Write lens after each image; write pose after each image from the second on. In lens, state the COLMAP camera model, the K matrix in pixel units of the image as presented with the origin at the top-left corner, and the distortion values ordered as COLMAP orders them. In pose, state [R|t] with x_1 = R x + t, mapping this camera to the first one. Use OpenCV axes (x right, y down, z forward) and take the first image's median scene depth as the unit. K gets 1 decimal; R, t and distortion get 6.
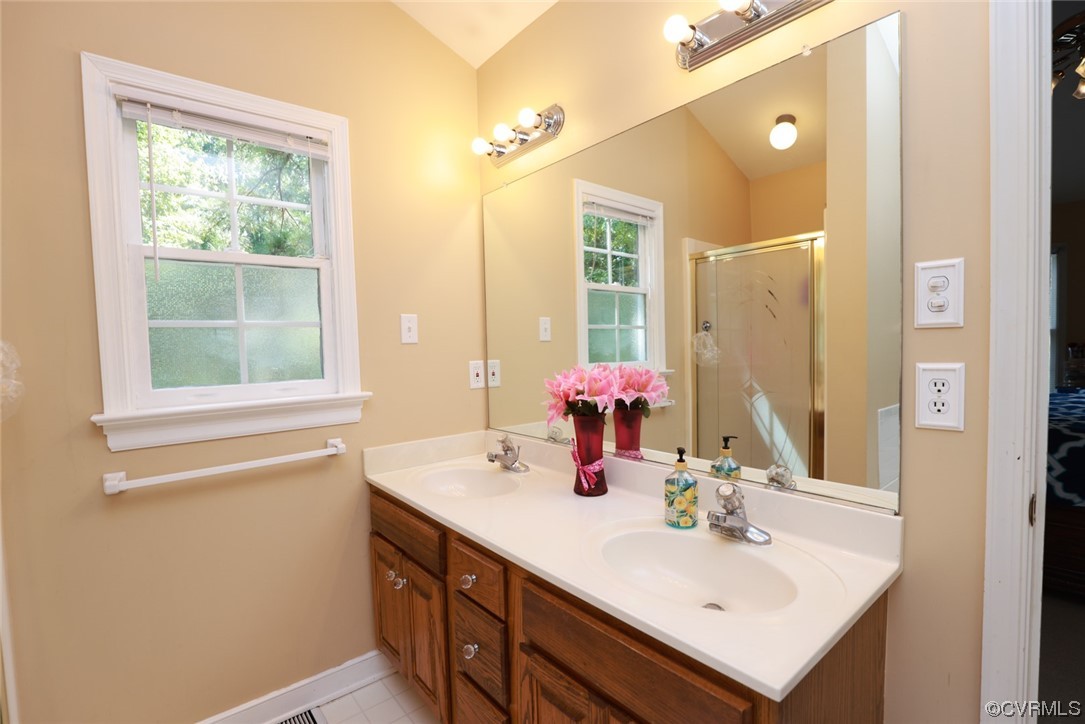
lens RADIAL K [[492.2, 0, 545.1], [0, 492.2, 365.3], [0, 0, 1]] dist [-0.035398, 0.005566]
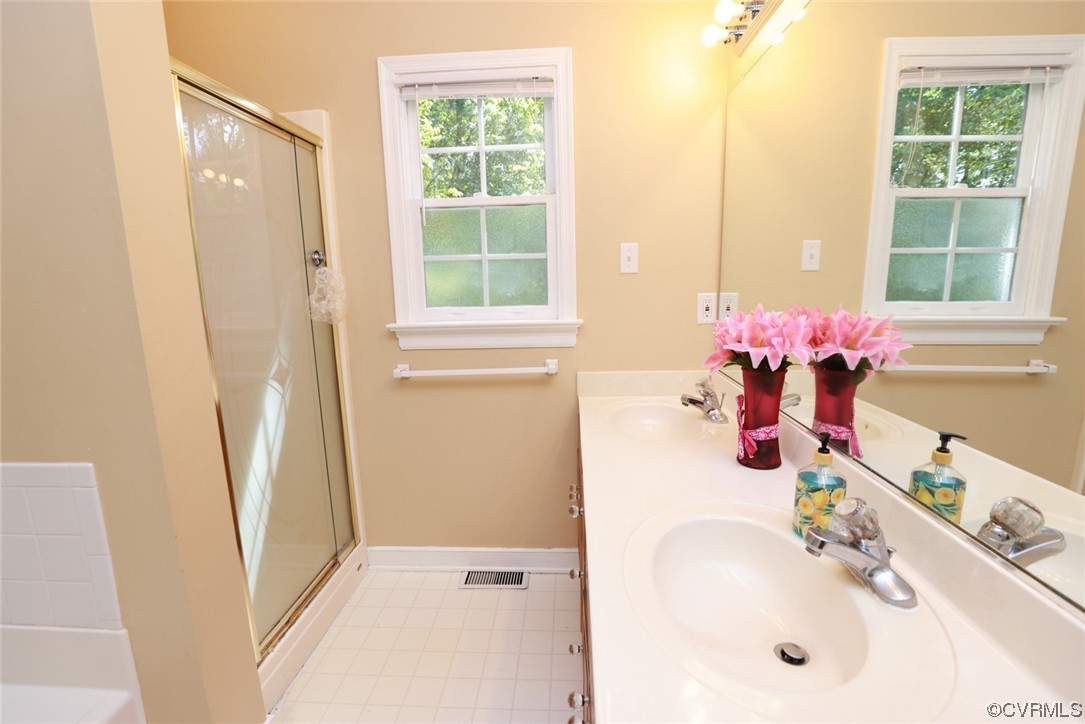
lens RADIAL K [[492.2, 0, 545.1], [0, 492.2, 365.3], [0, 0, 1]] dist [-0.035398, 0.005566]
pose [[0.733980, 0.132639, -0.666093, 0.304767], [-0.027582, 0.985757, 0.165900, -0.023048], [0.678611, -0.103395, 0.727184, 0.159714]]
